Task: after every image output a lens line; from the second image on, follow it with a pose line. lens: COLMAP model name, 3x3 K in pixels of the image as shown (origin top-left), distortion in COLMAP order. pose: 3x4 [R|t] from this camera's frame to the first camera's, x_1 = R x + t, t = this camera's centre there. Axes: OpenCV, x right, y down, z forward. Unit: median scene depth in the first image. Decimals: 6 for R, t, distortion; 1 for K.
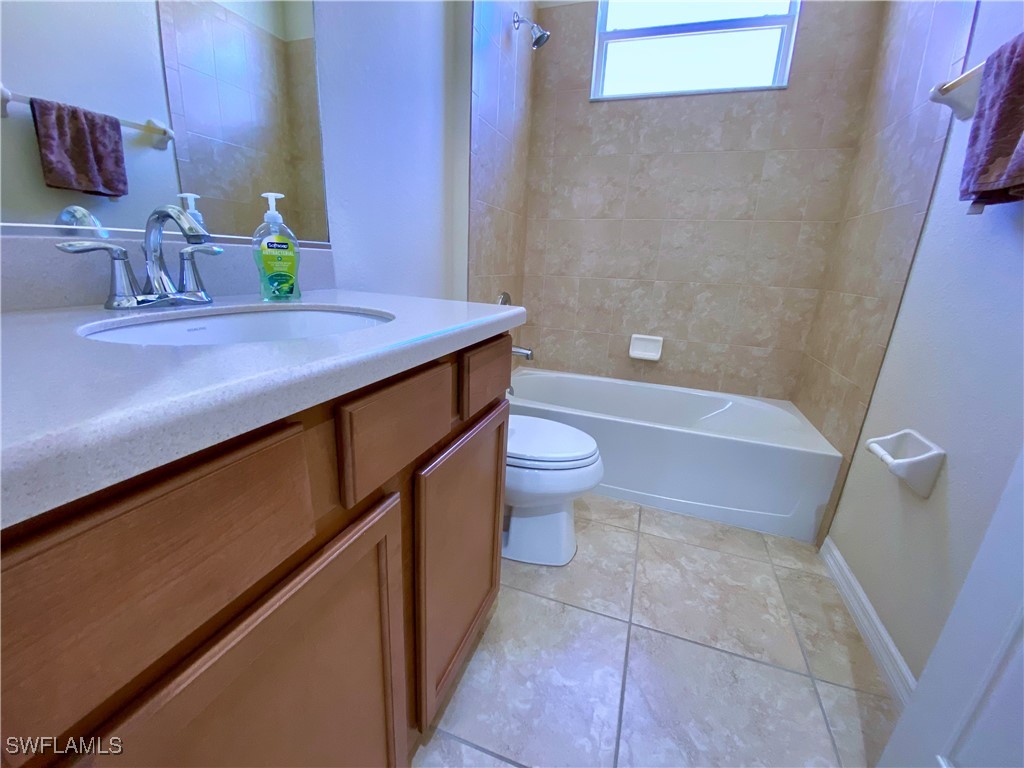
lens RADIAL K [[419.7, 0, 511.2], [0, 419.7, 387.0], [0, 0, 1]] dist [0.027728, -0.026495]
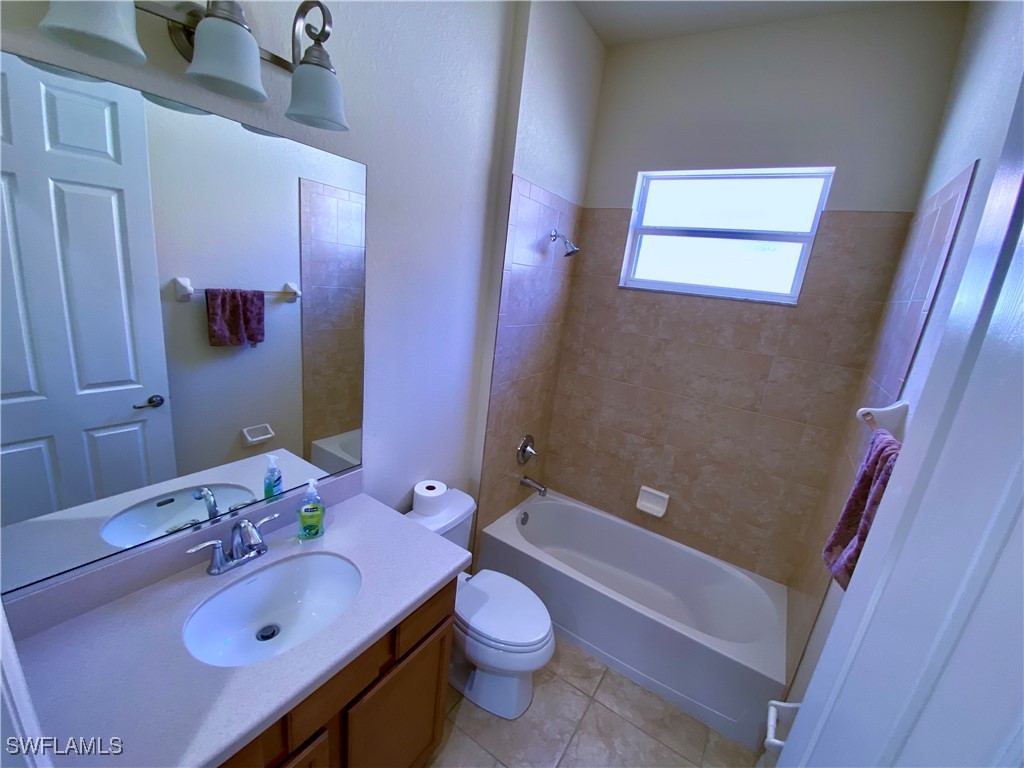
lens RADIAL K [[419.2, 0, 507.6], [0, 419.2, 383.8], [0, 0, 1]] dist [0.028774, -0.037983]
pose [[0.968065, 0.121410, -0.219339, 0.187166], [-0.134002, 0.990030, -0.043418, -0.342345], [0.211881, 0.071423, 0.974682, -0.175105]]
